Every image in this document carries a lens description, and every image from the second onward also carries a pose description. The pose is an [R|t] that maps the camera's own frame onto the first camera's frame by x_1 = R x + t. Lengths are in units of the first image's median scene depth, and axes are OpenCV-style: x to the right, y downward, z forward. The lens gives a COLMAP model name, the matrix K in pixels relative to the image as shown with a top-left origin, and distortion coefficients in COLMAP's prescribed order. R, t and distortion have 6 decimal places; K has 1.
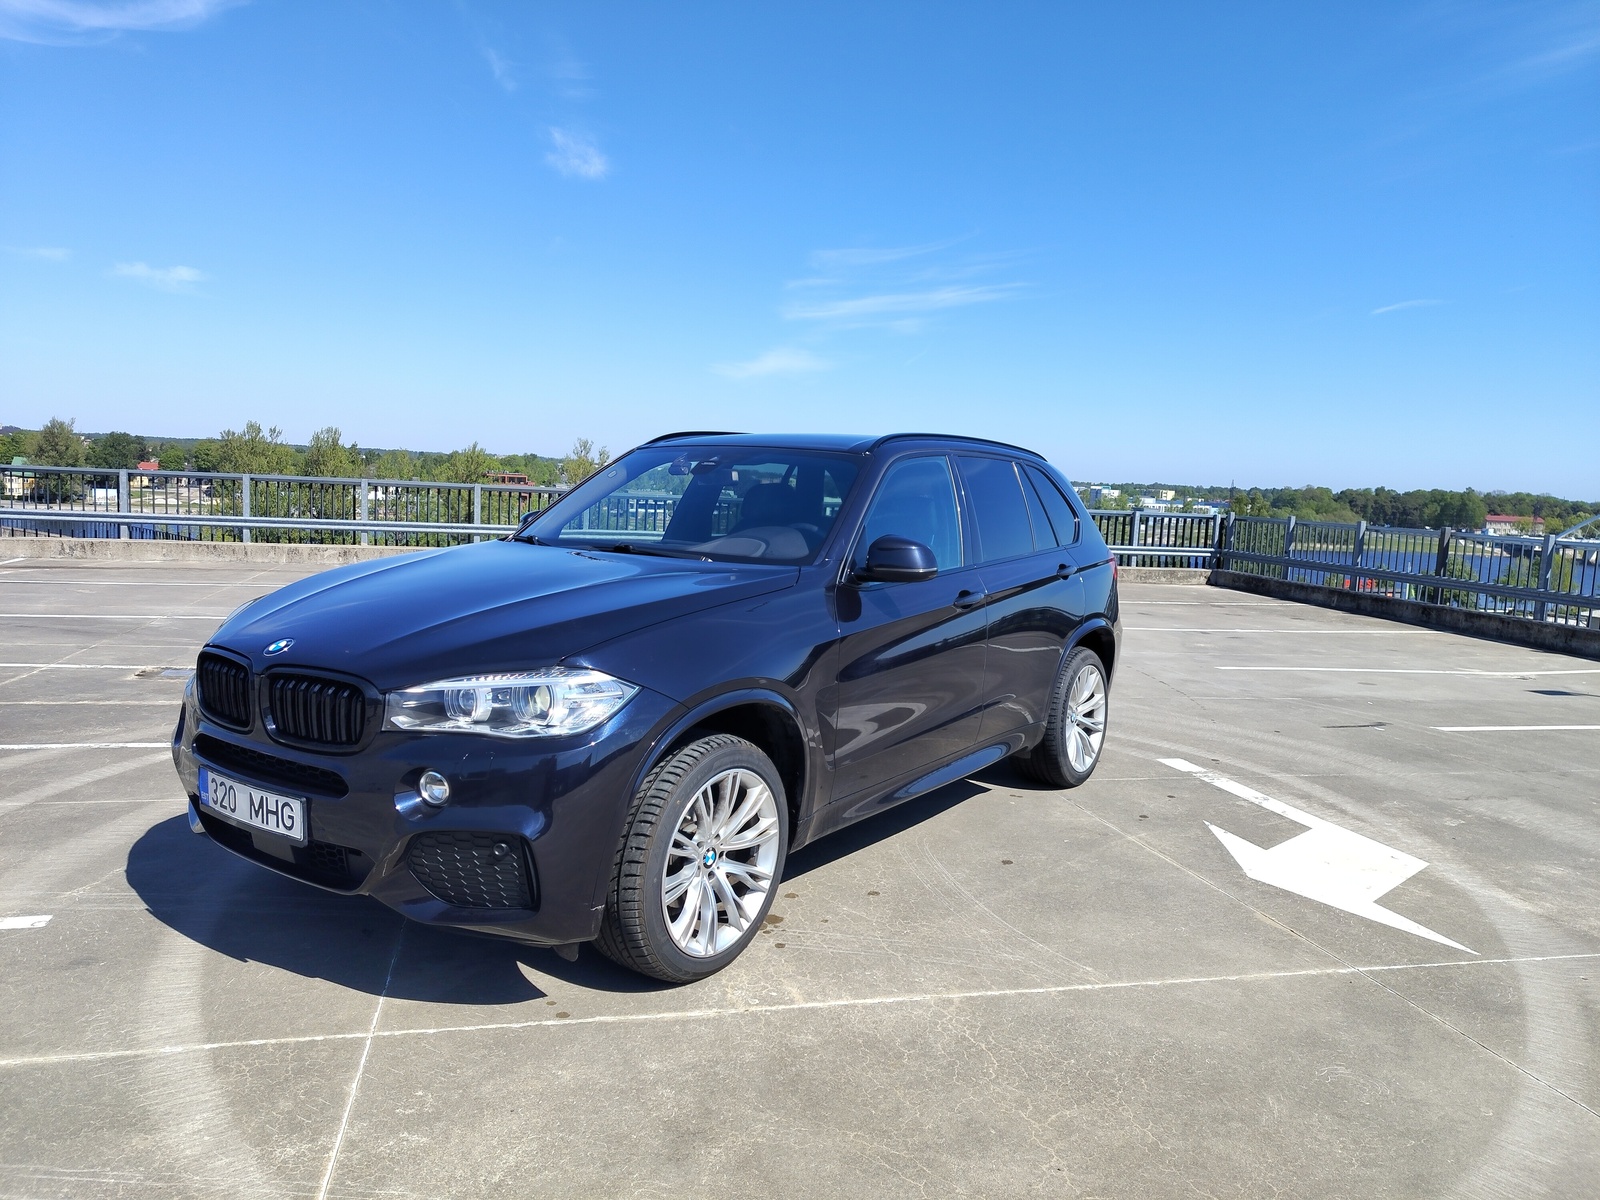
lens RADIAL K [[1120.5, 0, 805.9], [0, 1120.5, 608.7], [0, 0, 1]] dist [0.009060, -0.003722]
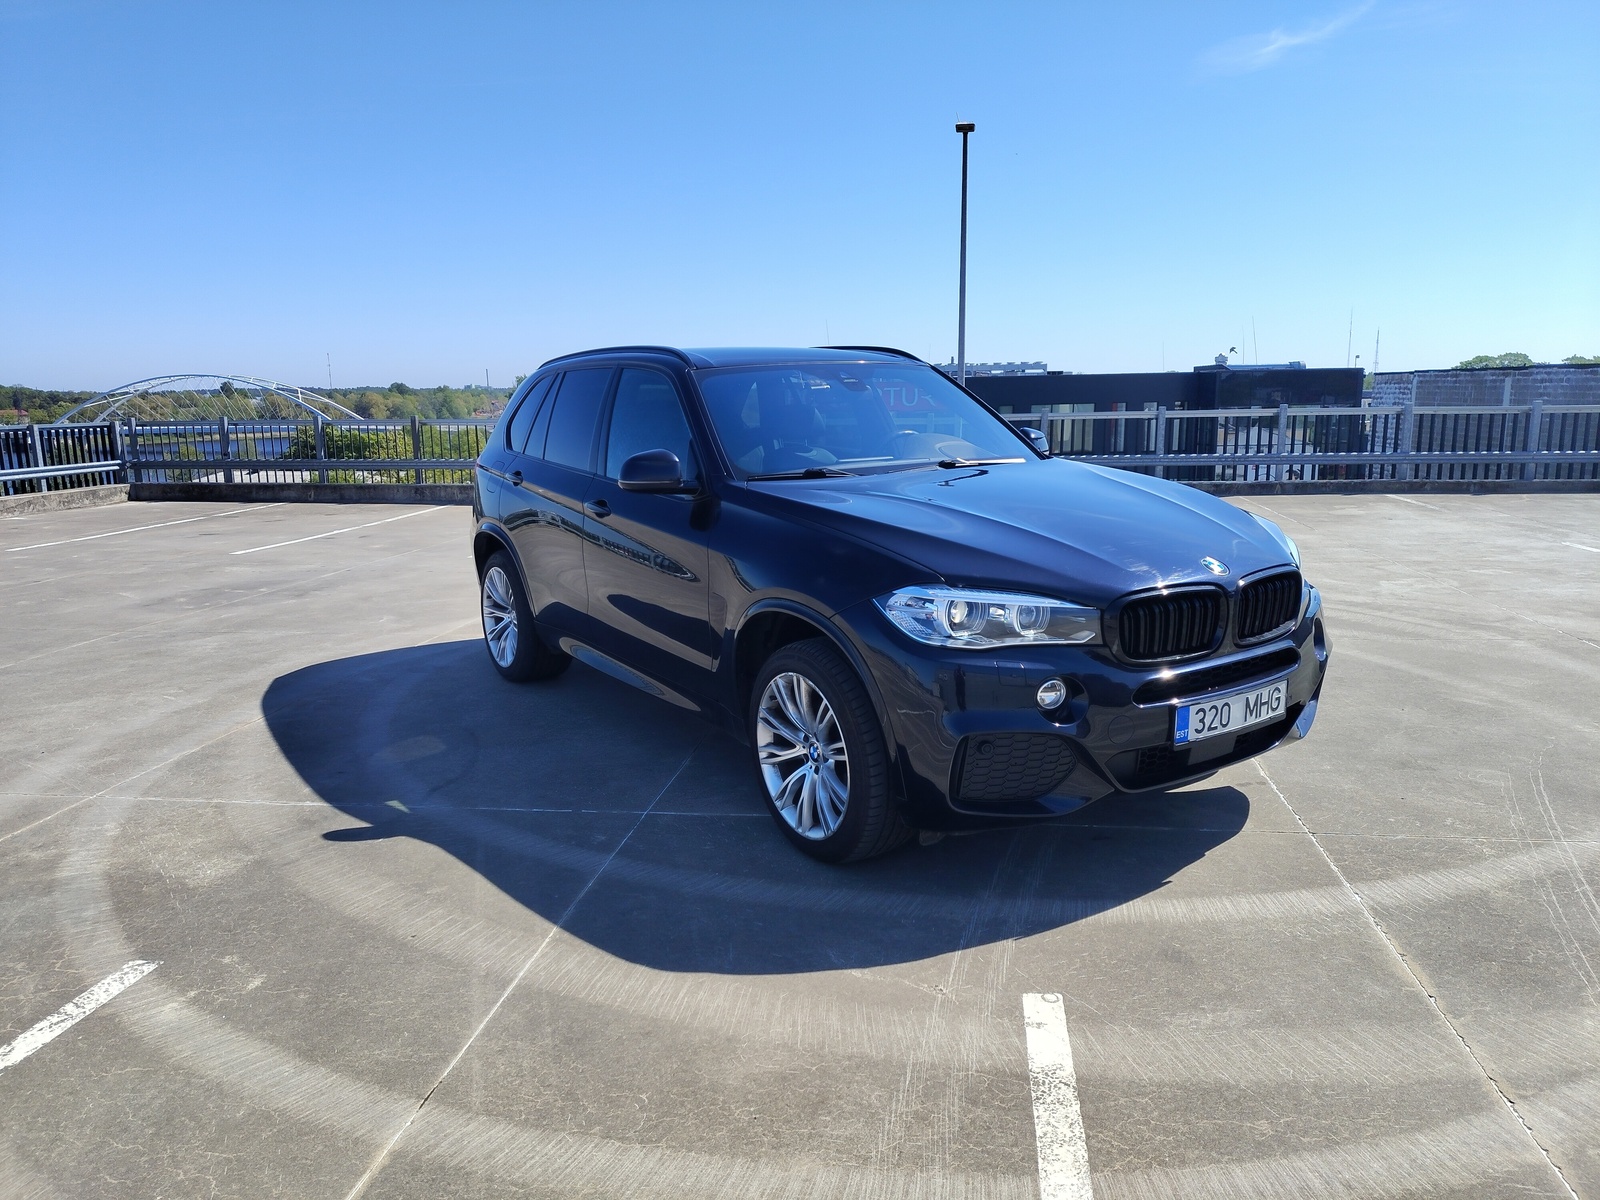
lens RADIAL K [[1120.5, 0, 805.9], [0, 1120.5, 608.7], [0, 0, 1]] dist [0.009060, -0.003722]
pose [[0.355893, -0.226597, 0.906639, -0.283417], [0.138802, 0.972215, 0.188501, -0.032141], [-0.924161, 0.058757, 0.377456, 0.172621]]
